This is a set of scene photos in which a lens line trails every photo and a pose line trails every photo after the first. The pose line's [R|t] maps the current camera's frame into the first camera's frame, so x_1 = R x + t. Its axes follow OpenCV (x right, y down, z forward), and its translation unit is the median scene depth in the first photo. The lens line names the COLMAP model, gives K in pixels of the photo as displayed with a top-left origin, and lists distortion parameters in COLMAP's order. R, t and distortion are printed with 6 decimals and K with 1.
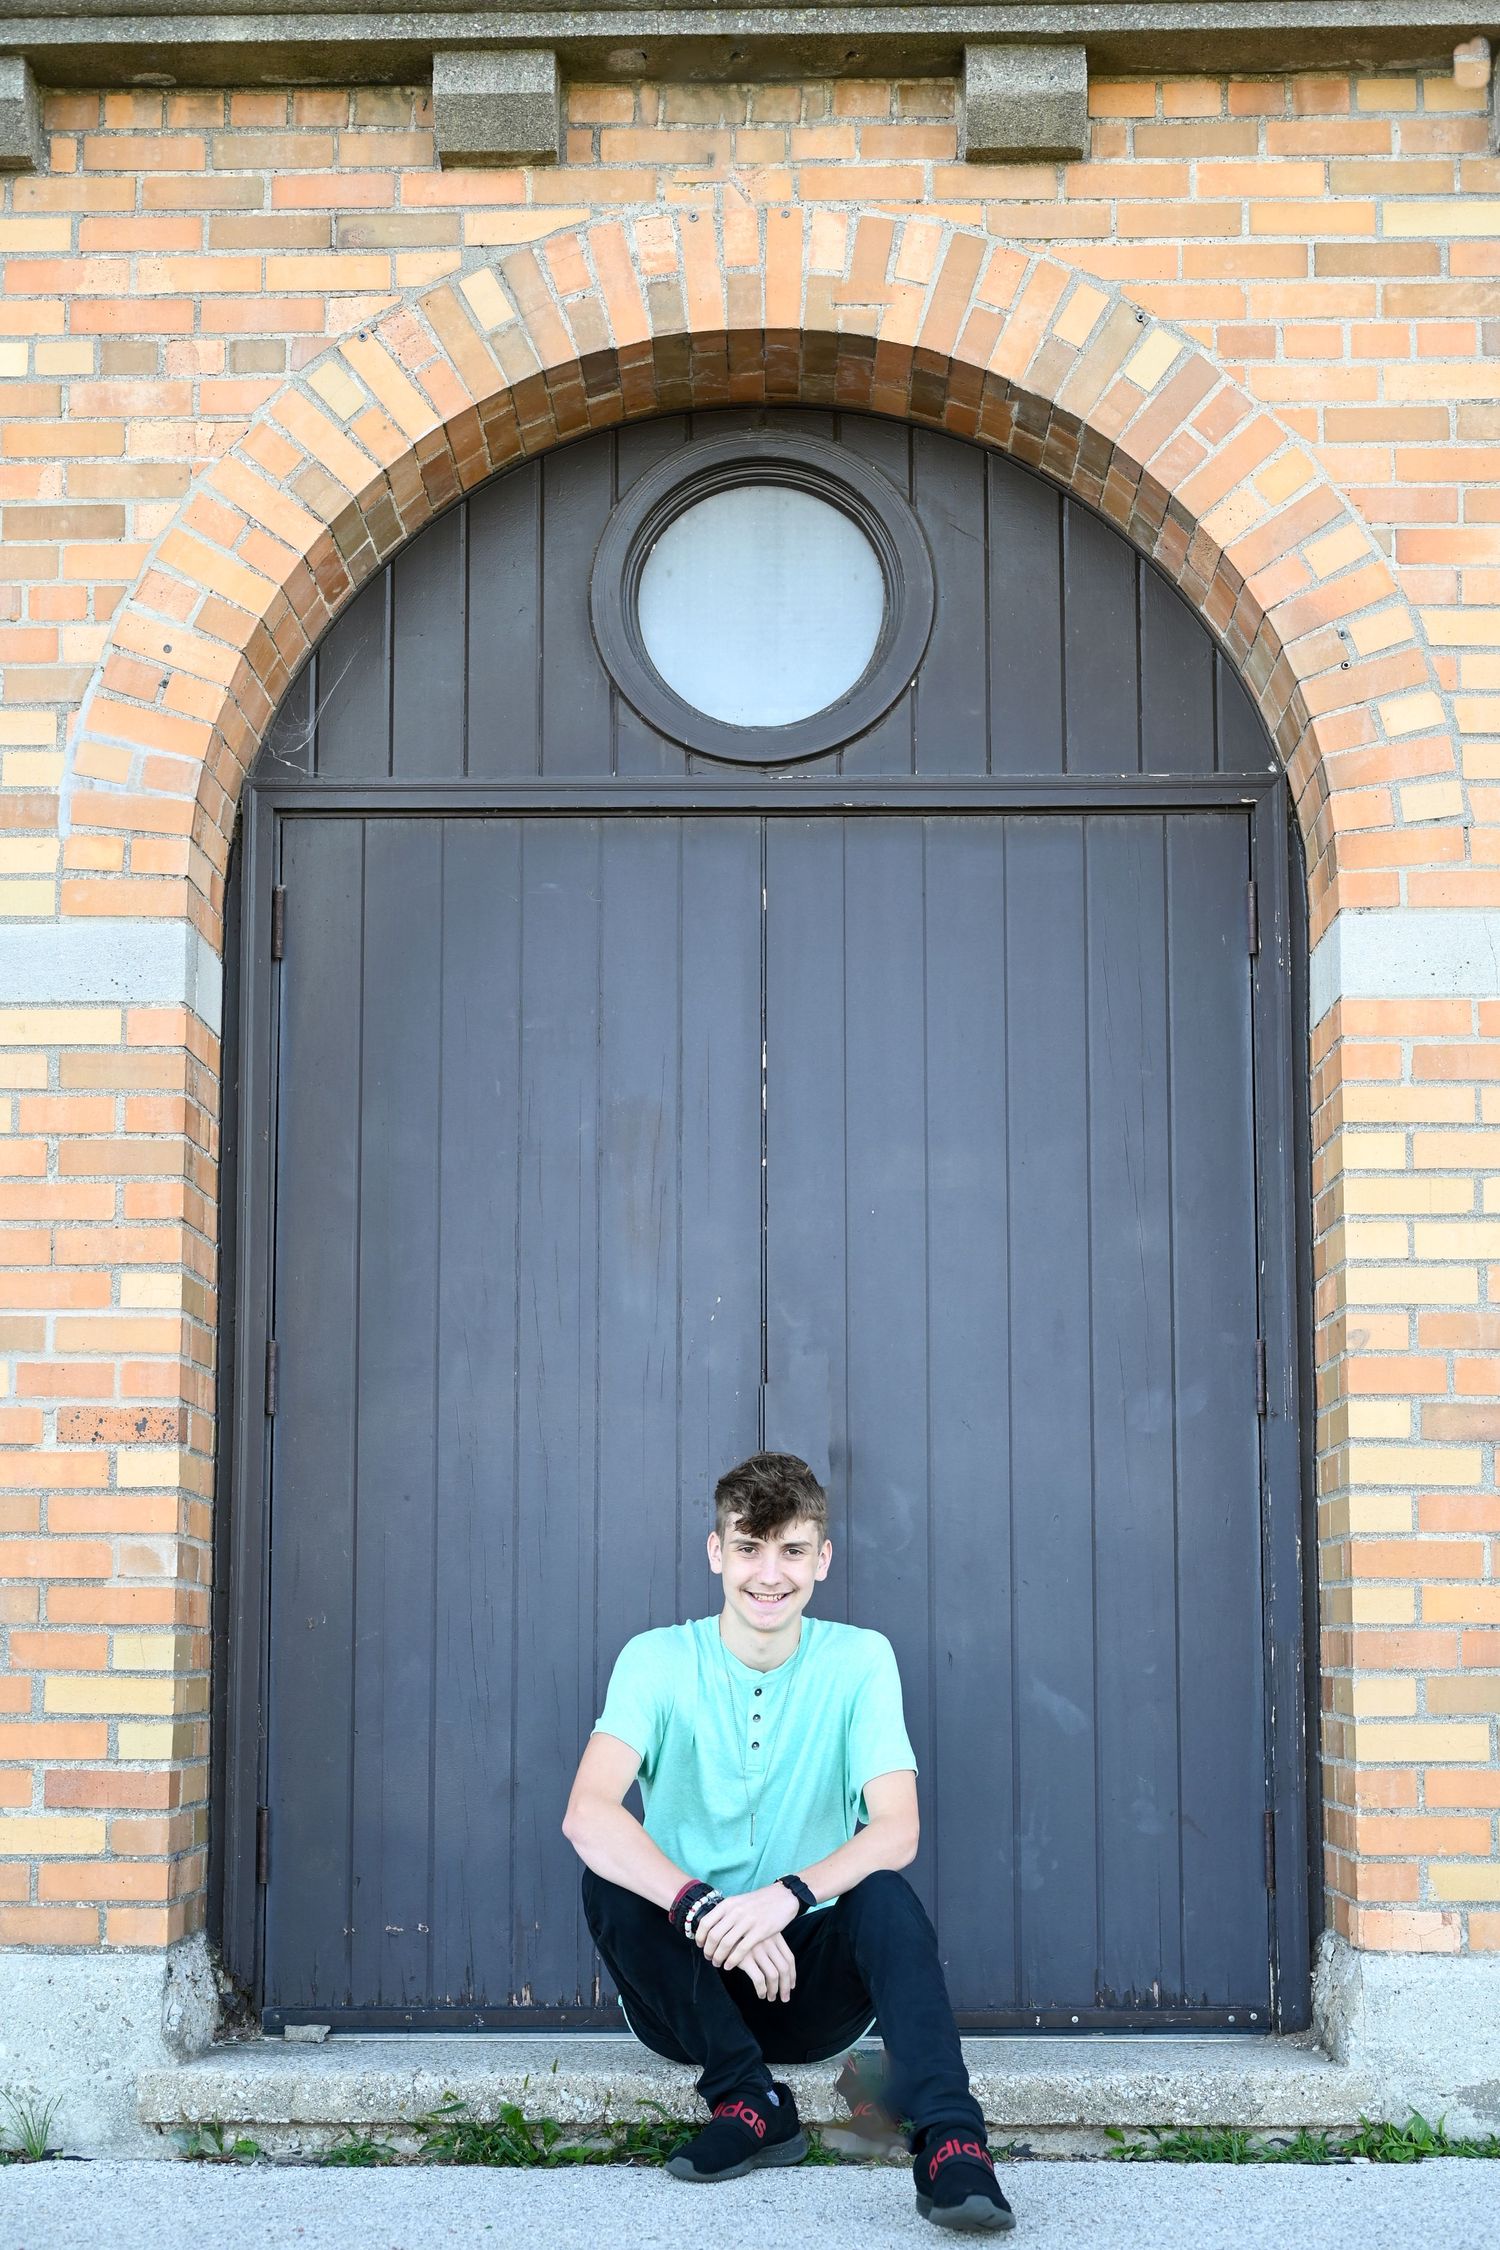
lens RADIAL K [[3160.7, 0, 750.0], [0, 3160.7, 1125.0], [0, 0, 1]] dist [0.004505, 0.010929]
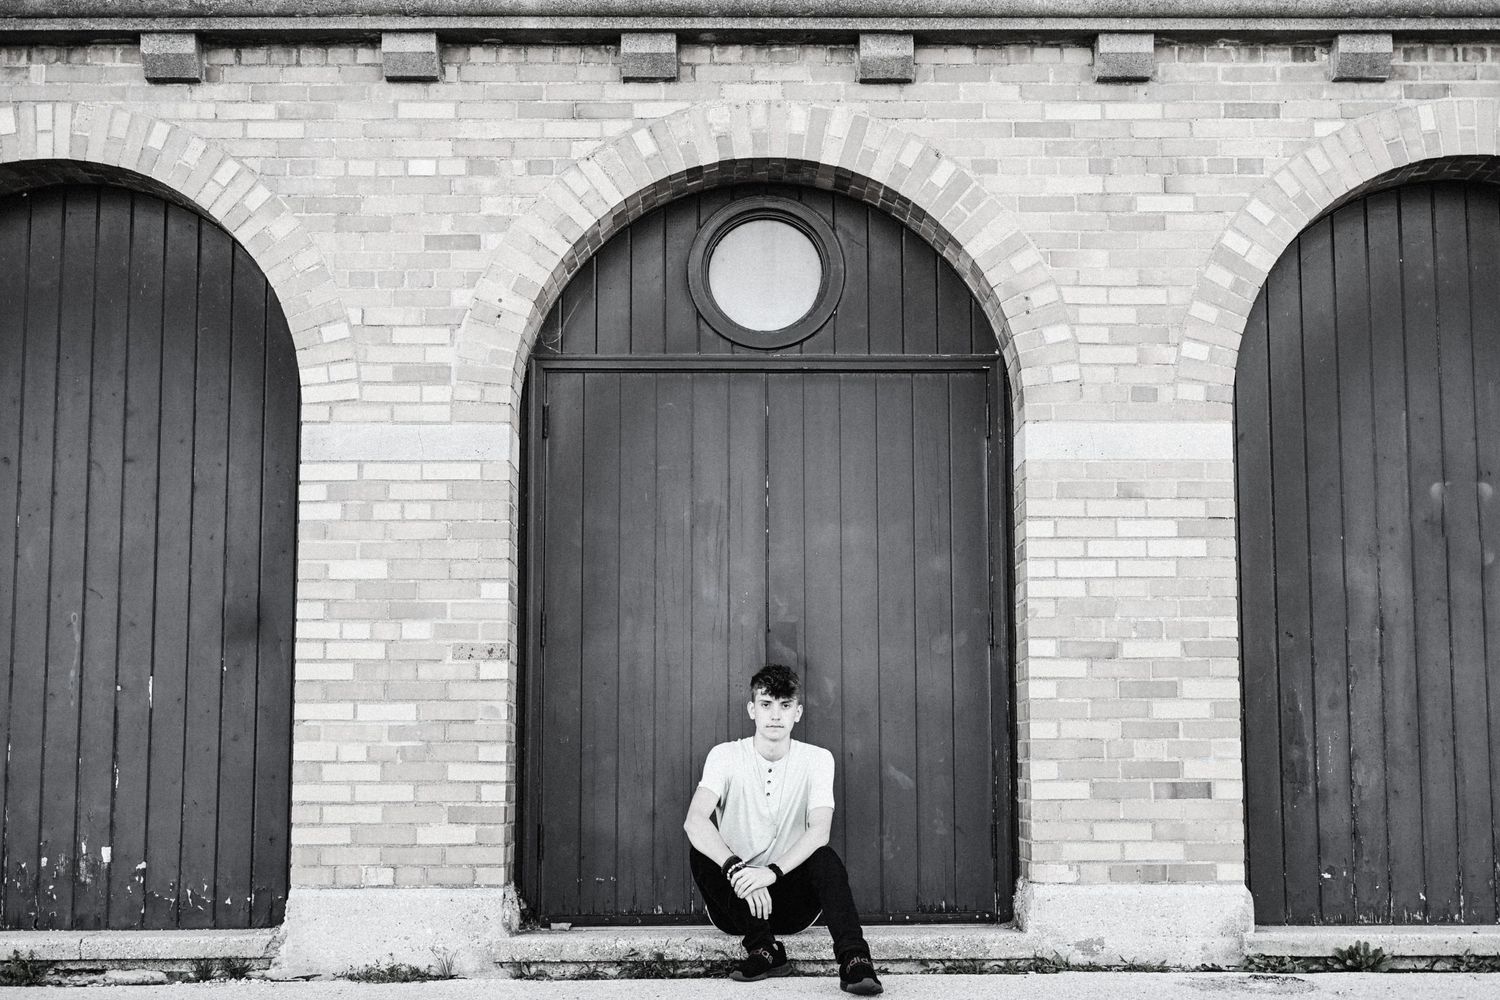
lens RADIAL K [[2107.1, 0, 758.1], [0, 2107.1, 399.9], [0, 0, 1]] dist [0.004505, 0.010929]
pose [[0.999403, 0.002717, 0.034452, -0.054232], [-0.002177, 0.999875, -0.015685, -0.057947], [-0.034491, 0.015600, 0.999283, -0.482781]]
